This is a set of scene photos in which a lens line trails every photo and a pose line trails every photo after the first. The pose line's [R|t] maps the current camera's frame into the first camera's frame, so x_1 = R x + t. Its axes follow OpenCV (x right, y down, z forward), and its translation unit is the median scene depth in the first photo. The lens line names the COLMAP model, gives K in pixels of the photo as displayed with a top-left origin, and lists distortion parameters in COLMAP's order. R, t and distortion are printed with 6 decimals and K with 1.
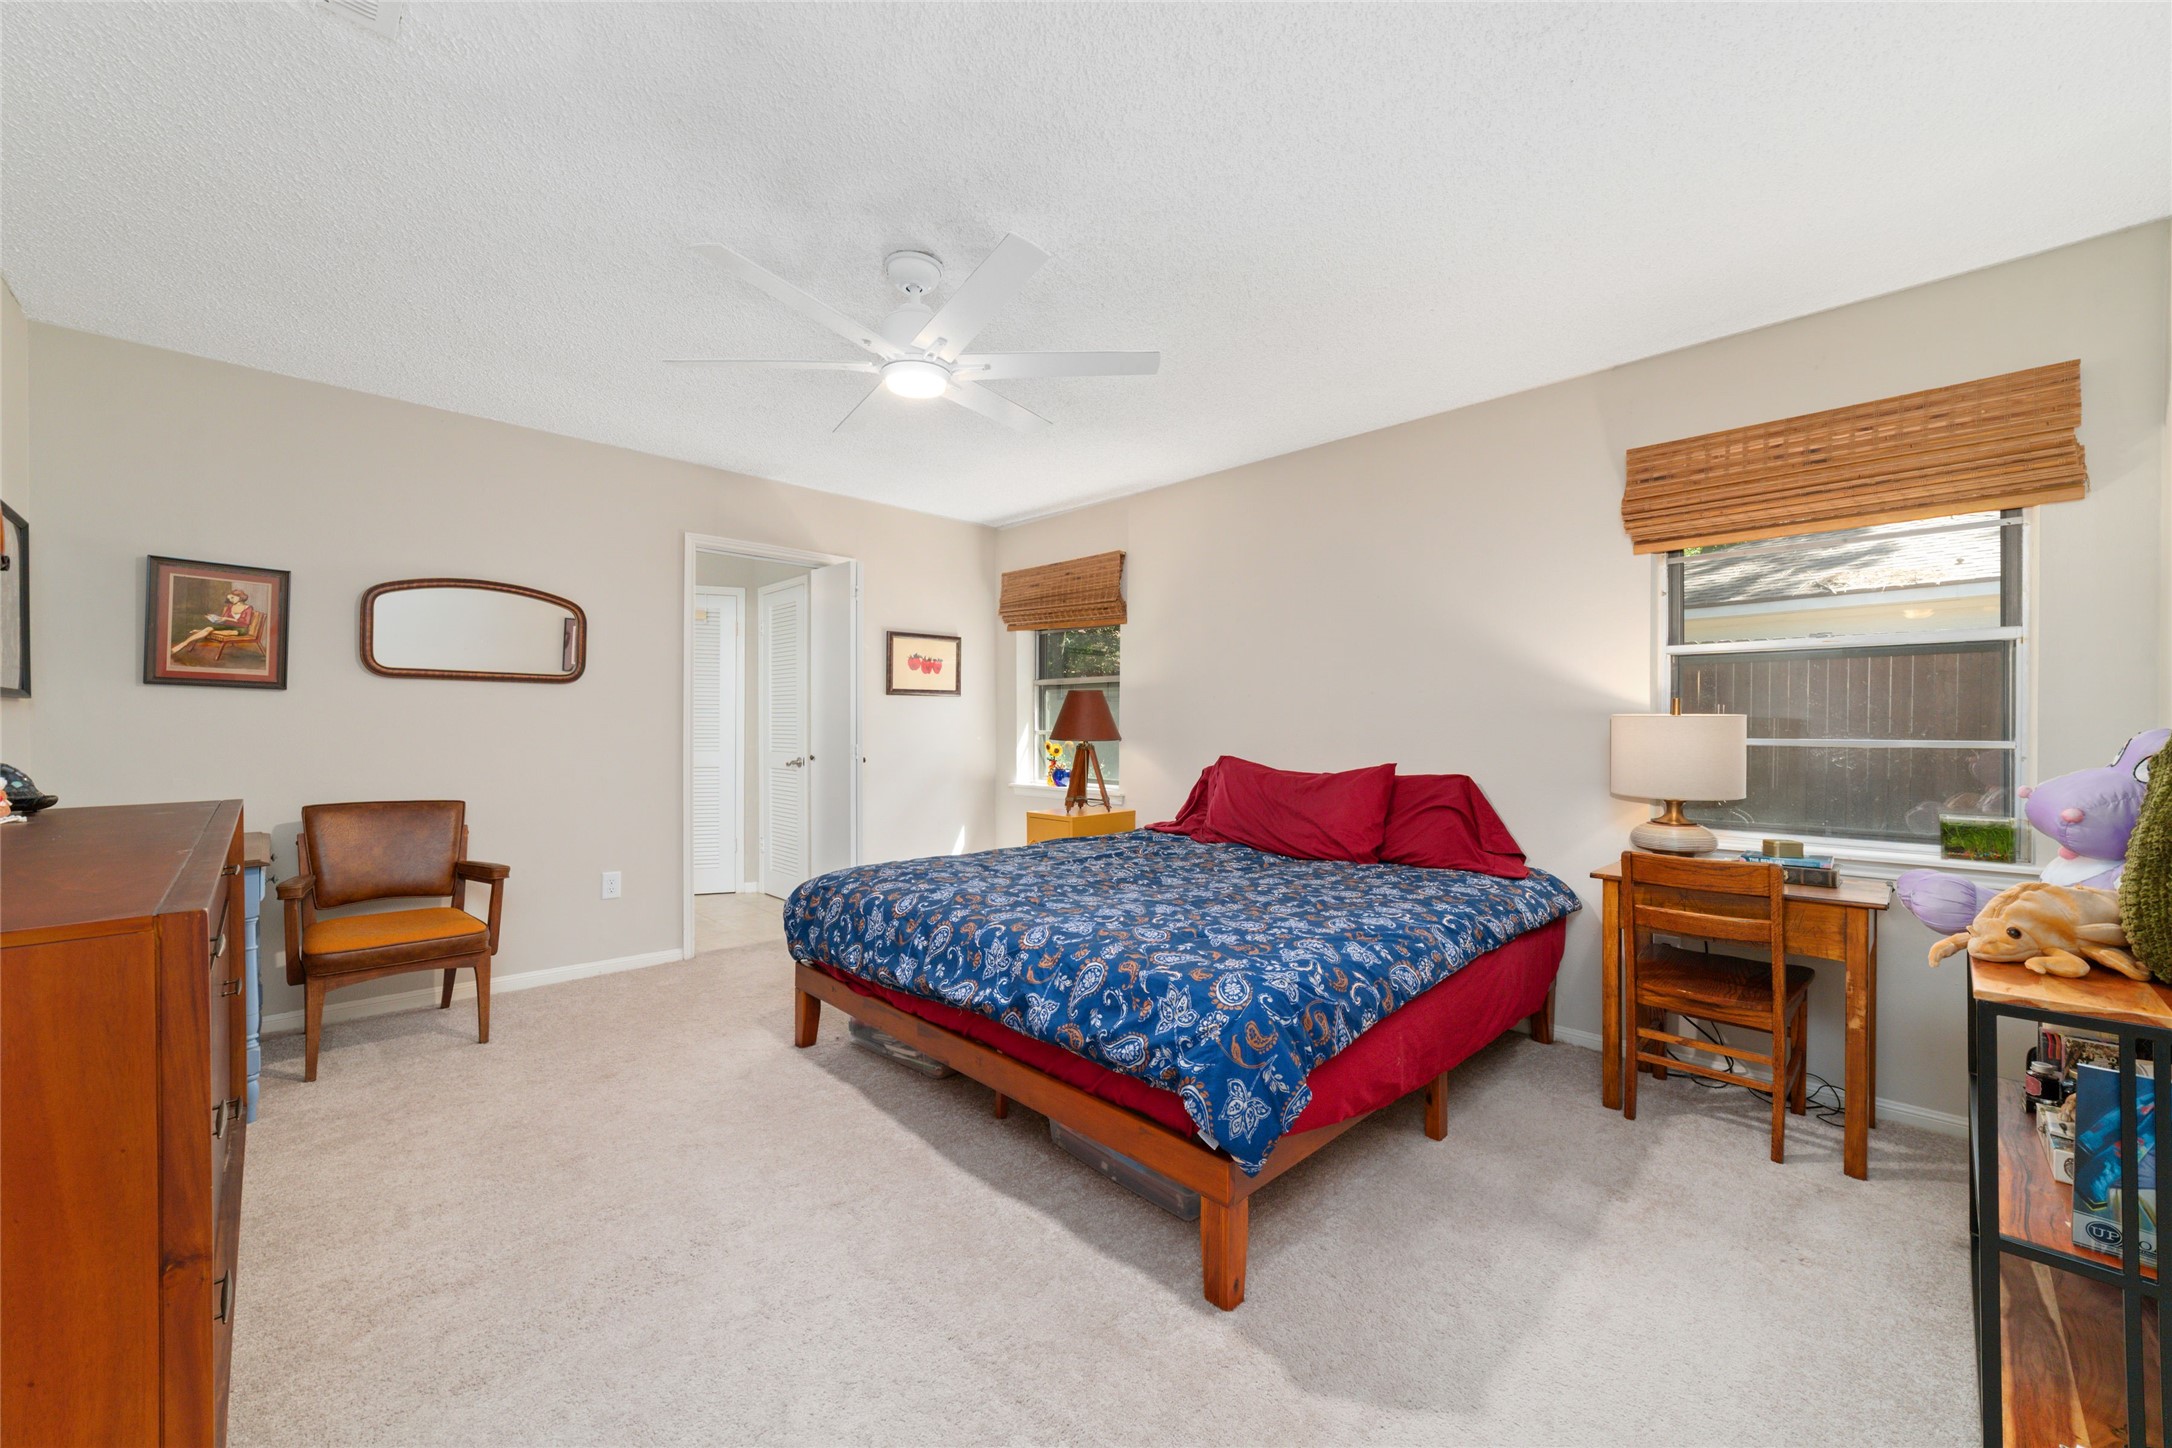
lens RADIAL K [[842.1, 0, 1082.1], [0, 842.1, 720.6], [0, 0, 1]] dist [-0.017029, 0.003785]
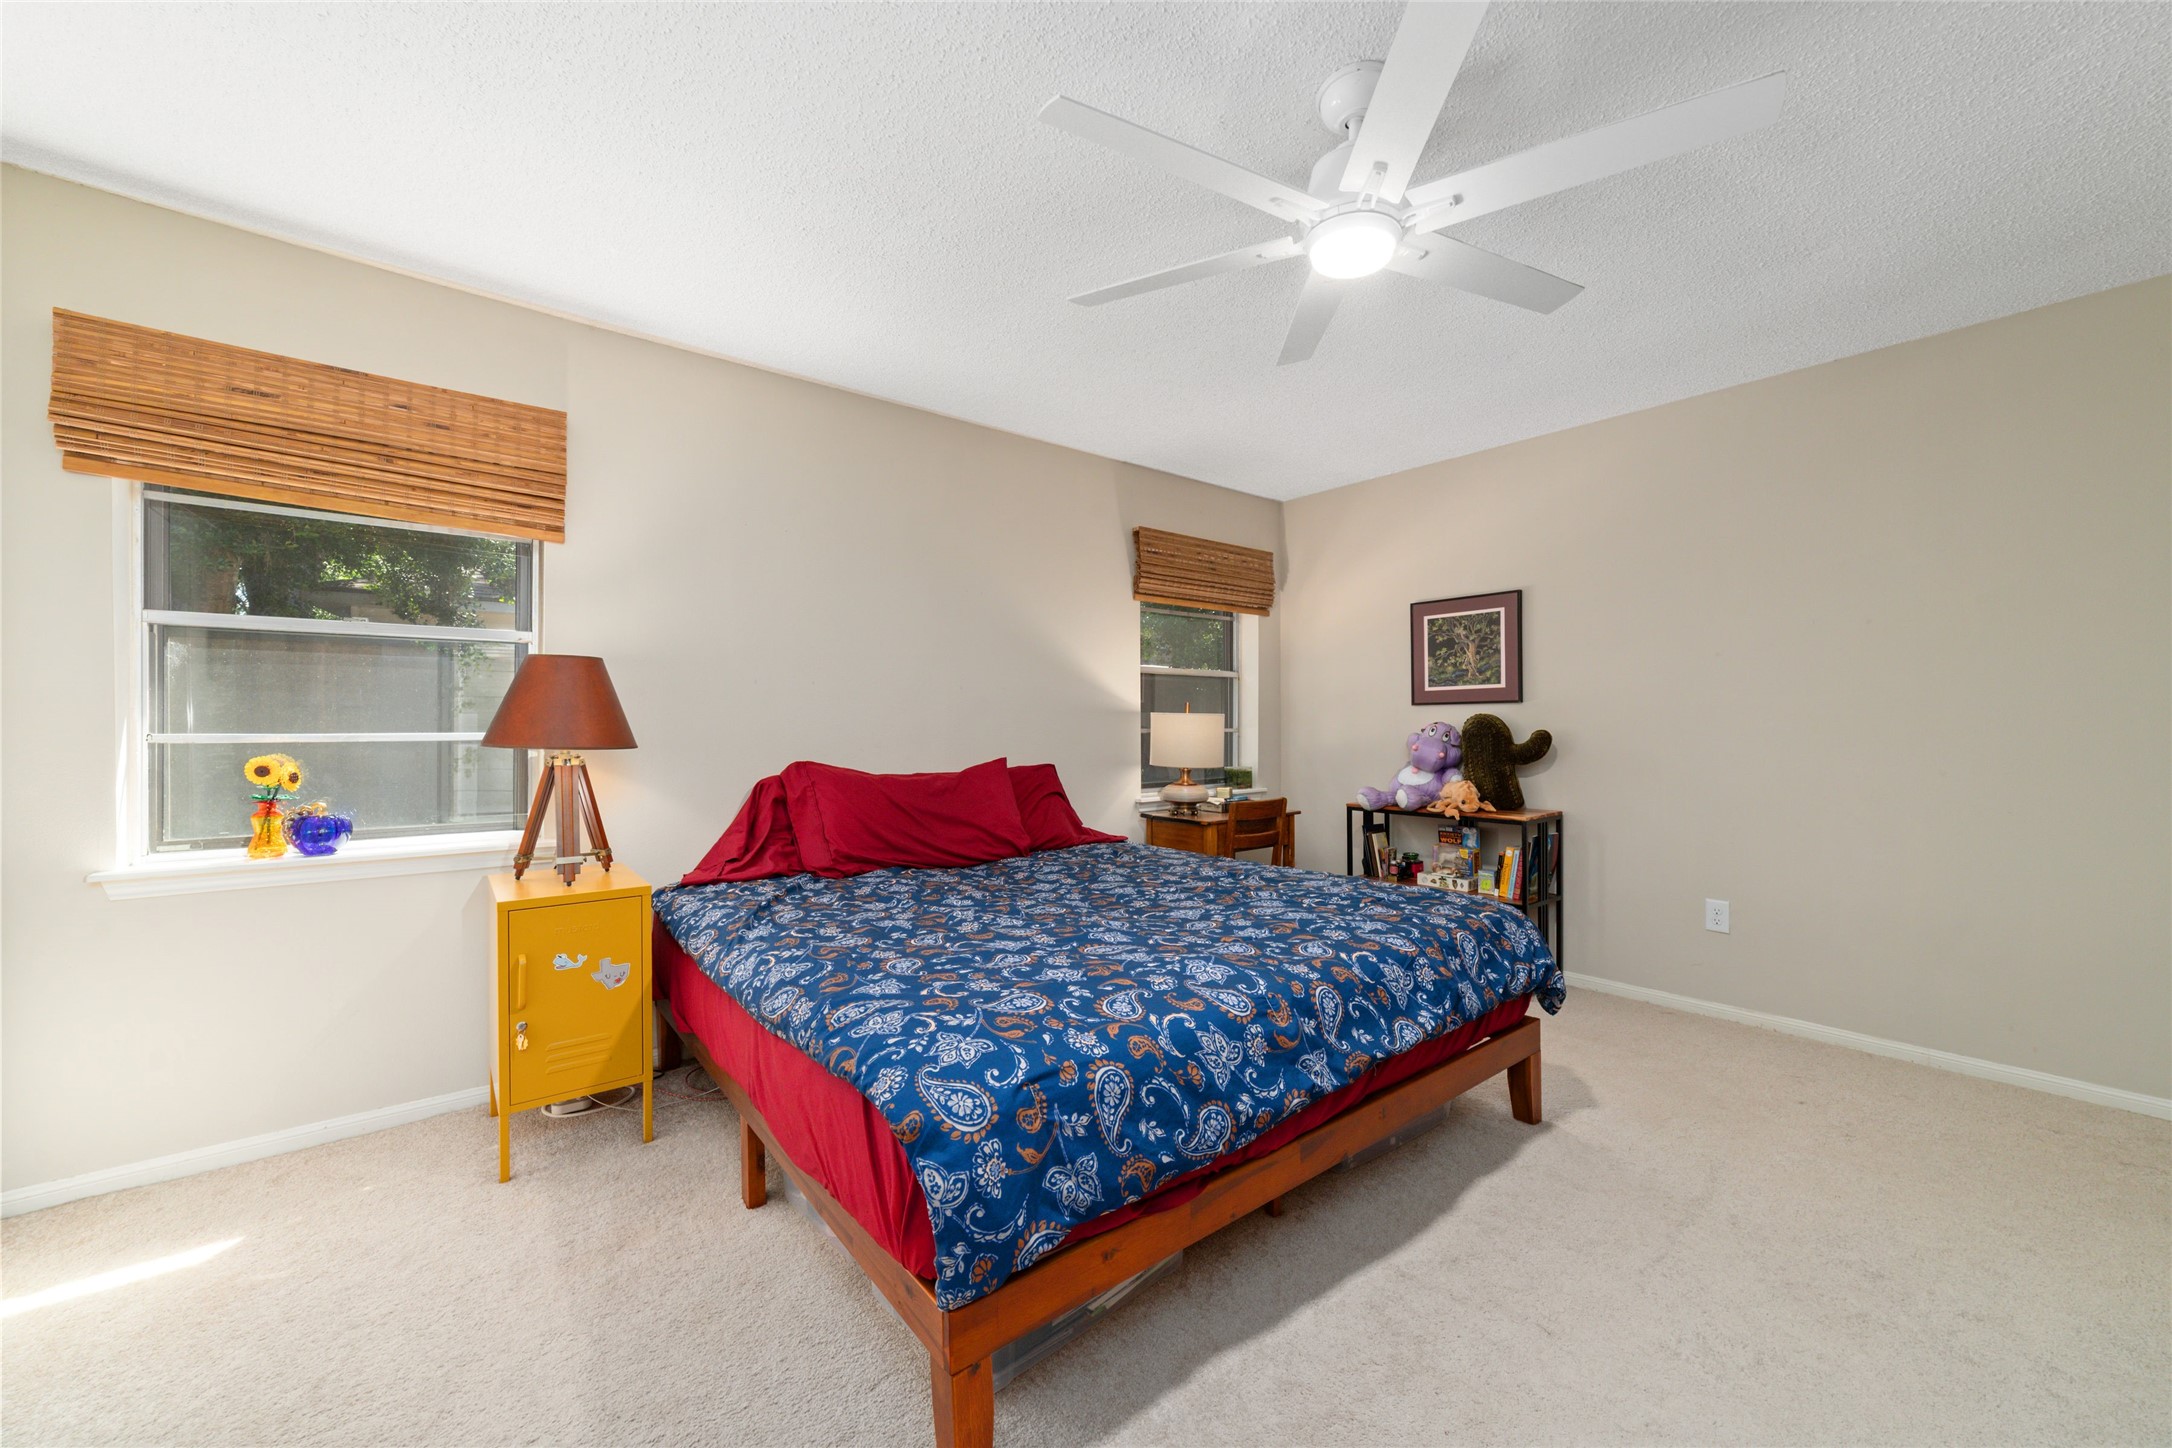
lens RADIAL K [[842.1, 0, 1082.5], [0, 842.1, 724.0], [0, 0, 1]] dist [-0.017029, 0.003785]
pose [[0.084518, -0.002172, 0.996420, -0.851984], [-0.003855, 0.999989, 0.002507, 0.008551], [-0.996414, -0.004053, 0.084509, 1.059012]]
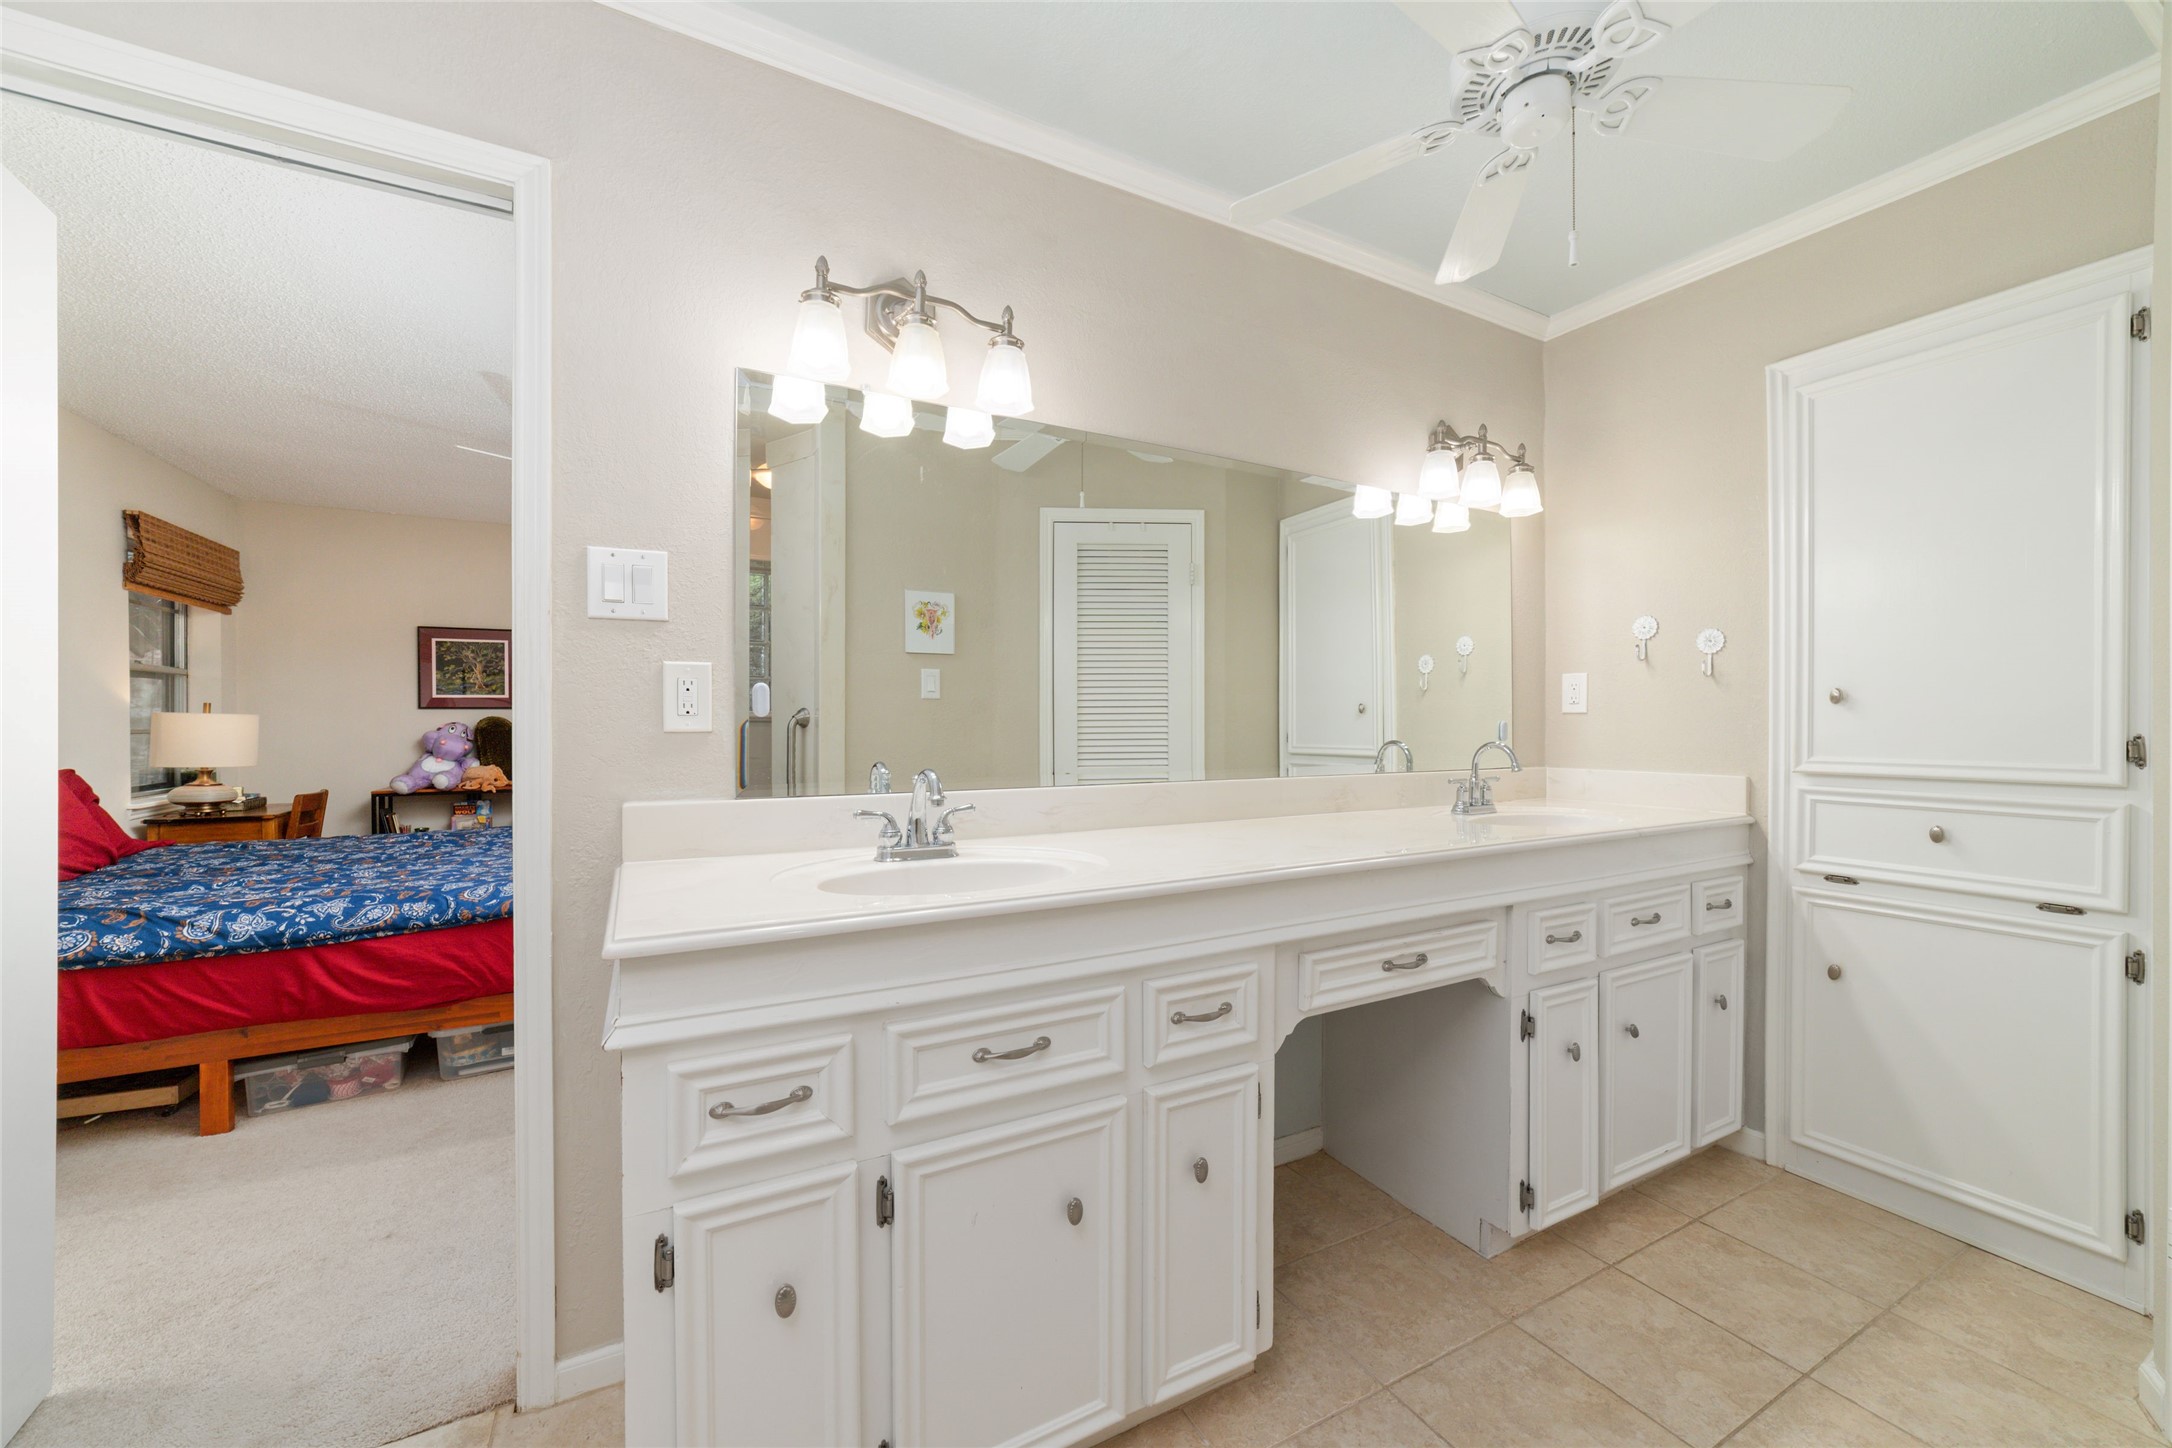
lens RADIAL K [[842.1, 0, 1093.3], [0, 842.1, 723.8], [0, 0, 1]] dist [-0.017029, 0.003785]
pose [[-0.962910, -0.004161, 0.269791, -1.263658], [-0.005150, 0.999982, -0.002959, 0.007670], [-0.269774, -0.004239, -0.962914, 2.031790]]
